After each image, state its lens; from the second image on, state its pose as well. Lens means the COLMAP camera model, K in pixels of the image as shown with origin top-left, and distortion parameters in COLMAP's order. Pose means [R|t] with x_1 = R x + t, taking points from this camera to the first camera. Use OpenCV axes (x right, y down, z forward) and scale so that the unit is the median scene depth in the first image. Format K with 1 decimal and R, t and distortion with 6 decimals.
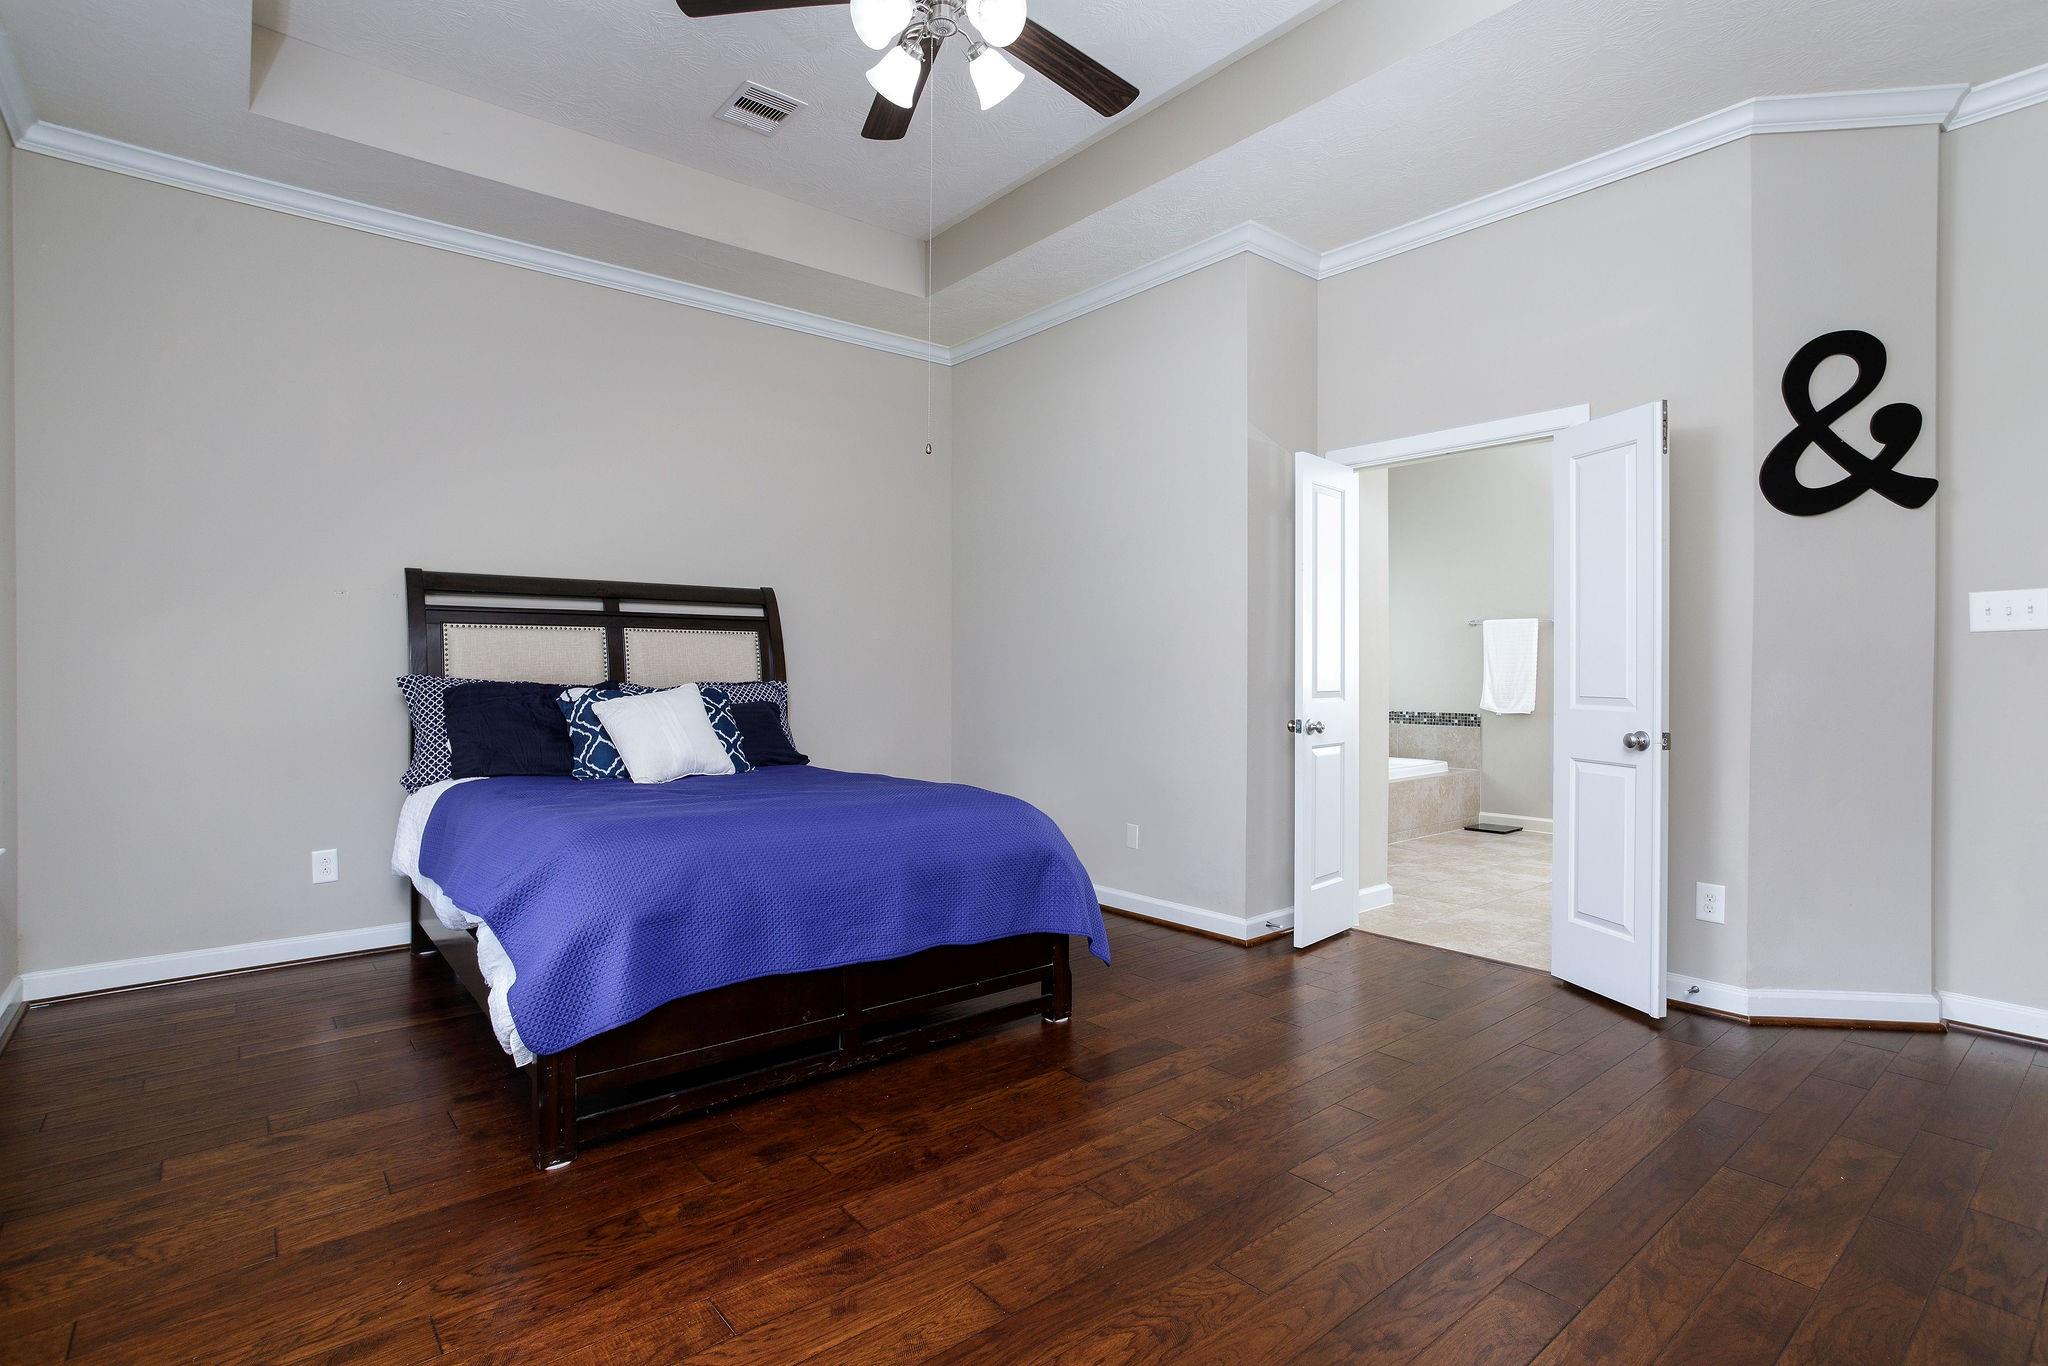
lens RADIAL K [[986.5, 0, 1019.6], [0, 986.5, 674.4], [0, 0, 1]] dist [-0.028099, 0.003595]
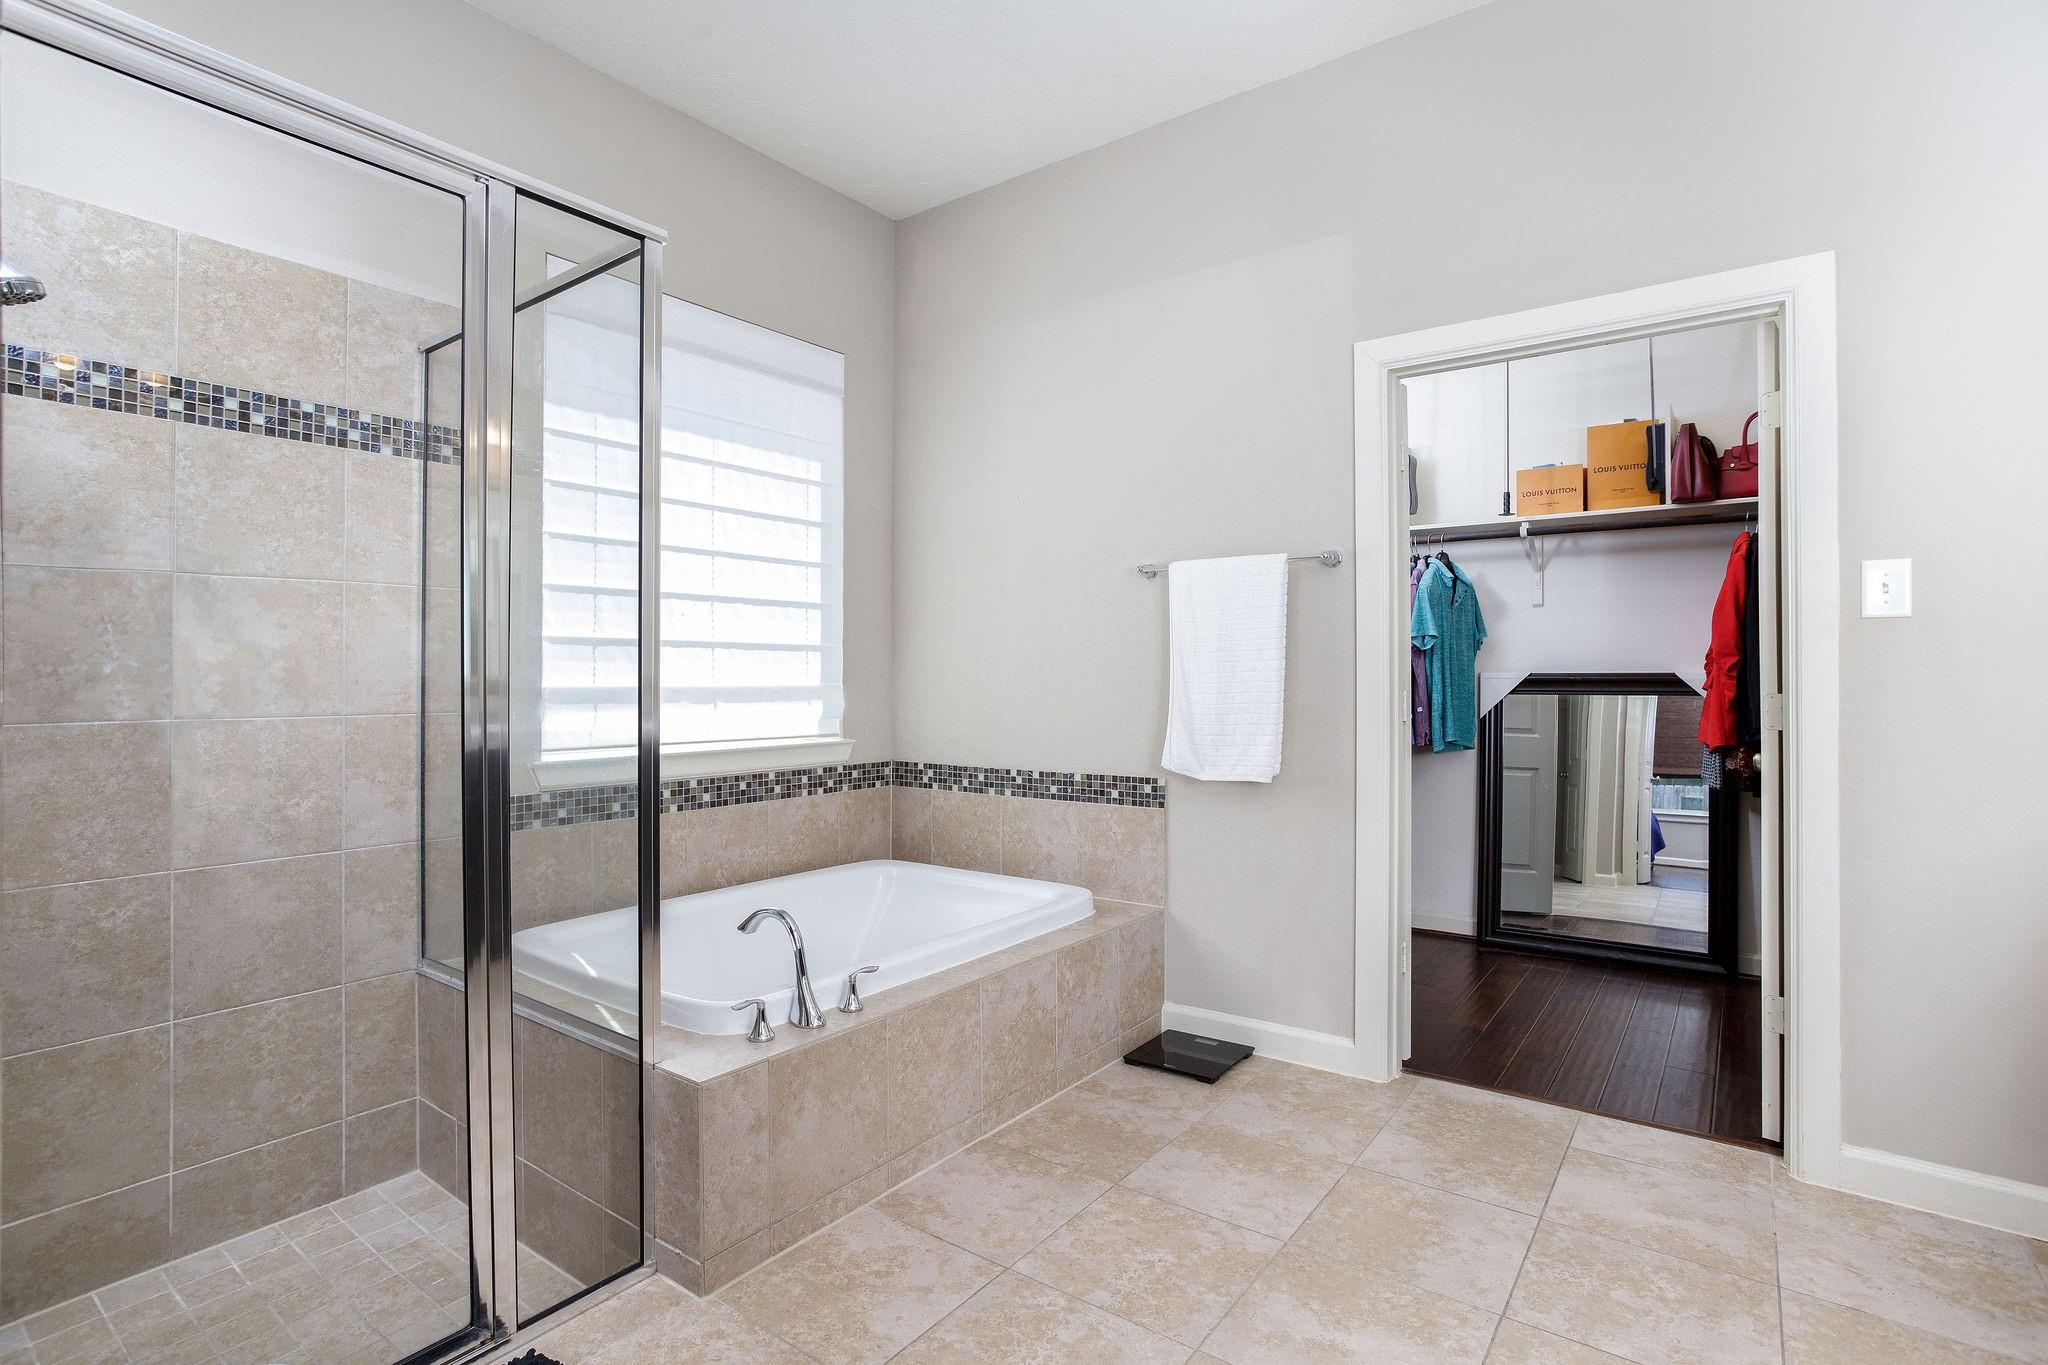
lens RADIAL K [[986.5, 0, 1025.5], [0, 986.5, 686.6], [0, 0, 1]] dist [-0.028099, 0.003595]
pose [[0.967333, 0.003589, 0.253484, 0.295655], [-0.002387, 0.999984, -0.005050, 0.001776], [-0.253499, 0.004280, 0.967326, 0.585217]]
